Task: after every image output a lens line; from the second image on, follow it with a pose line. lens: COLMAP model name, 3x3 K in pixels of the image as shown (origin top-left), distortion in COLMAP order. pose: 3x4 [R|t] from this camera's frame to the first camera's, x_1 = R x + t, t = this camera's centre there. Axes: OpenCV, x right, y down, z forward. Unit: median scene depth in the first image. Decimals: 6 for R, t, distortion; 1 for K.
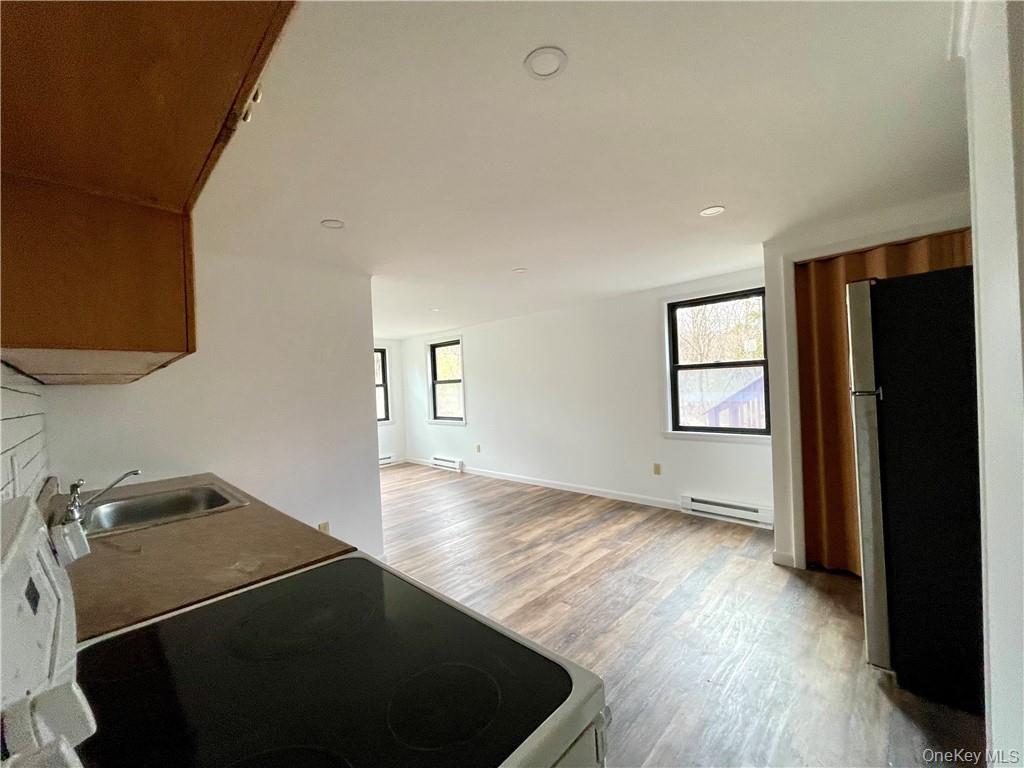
lens RADIAL K [[416.1, 0, 514.1], [0, 416.1, 385.8], [0, 0, 1]] dist [-0.003167, 0.000559]
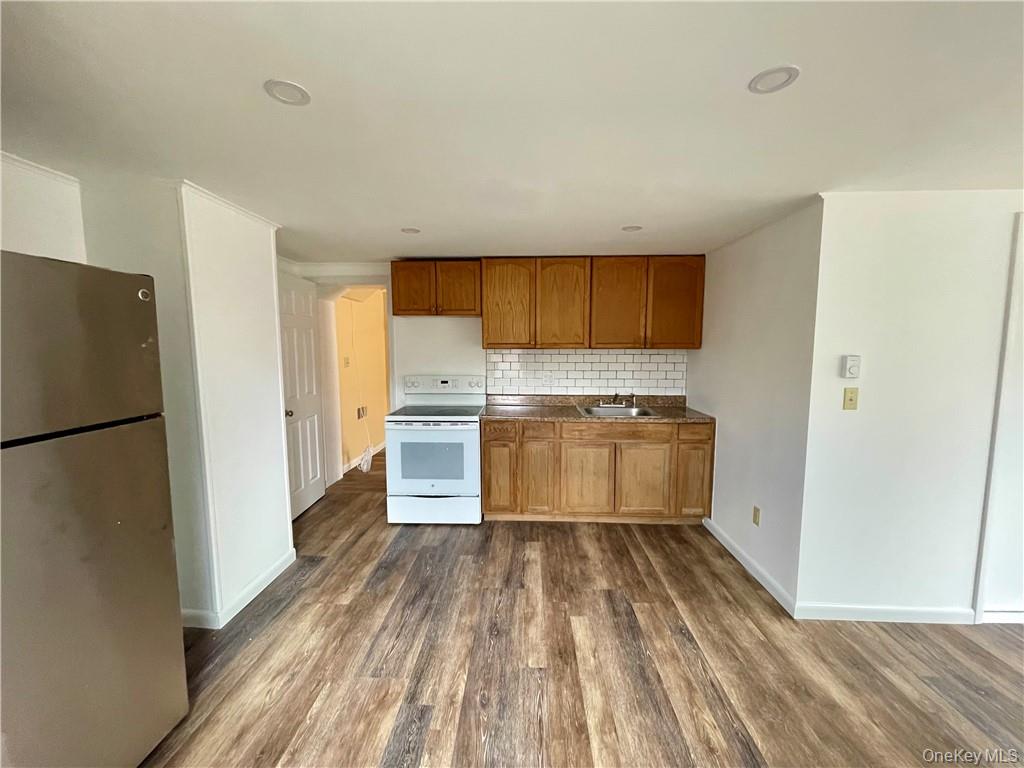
lens RADIAL K [[416.1, 0, 514.2], [0, 416.1, 388.3], [0, 0, 1]] dist [-0.003167, 0.000559]
pose [[-0.747211, 0.117703, -0.654081, 0.353408], [0.030635, 0.989246, 0.143019, -0.055645], [0.663880, 0.086827, -0.742781, 0.884751]]
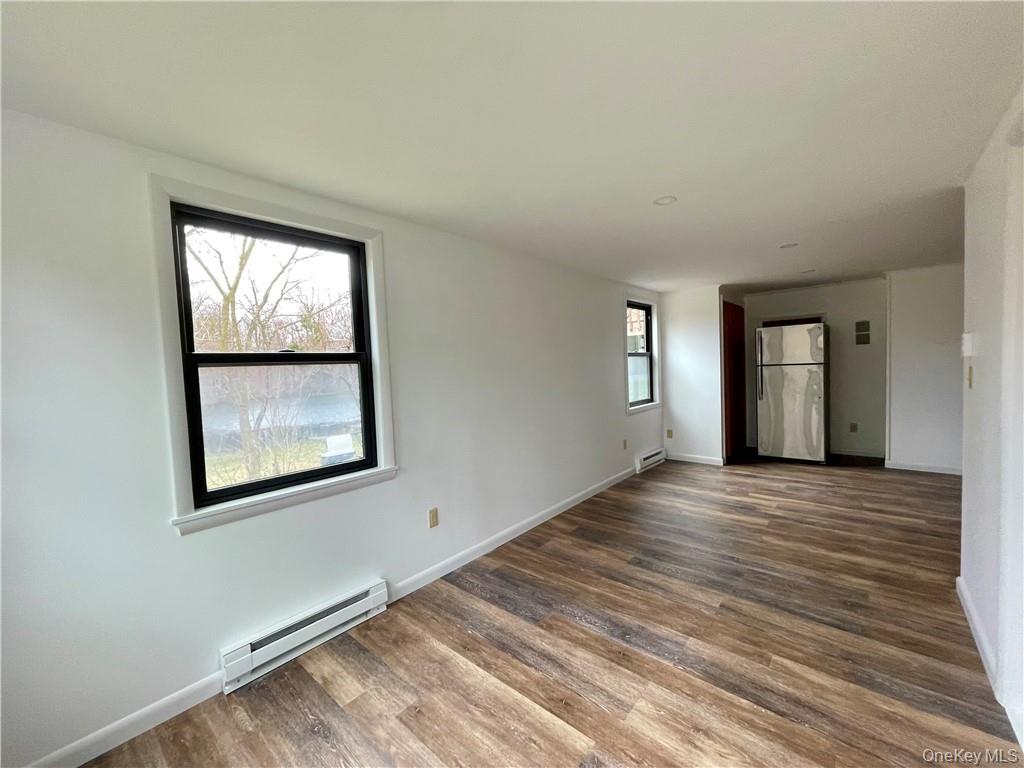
lens RADIAL K [[416.1, 0, 511.6], [0, 416.1, 382.4], [0, 0, 1]] dist [-0.003167, 0.000559]
pose [[-0.058413, 0.001683, 0.998291, -0.754785], [0.043637, 0.999047, 0.000869, 0.021170], [-0.997338, 0.043613, -0.058431, 1.369991]]
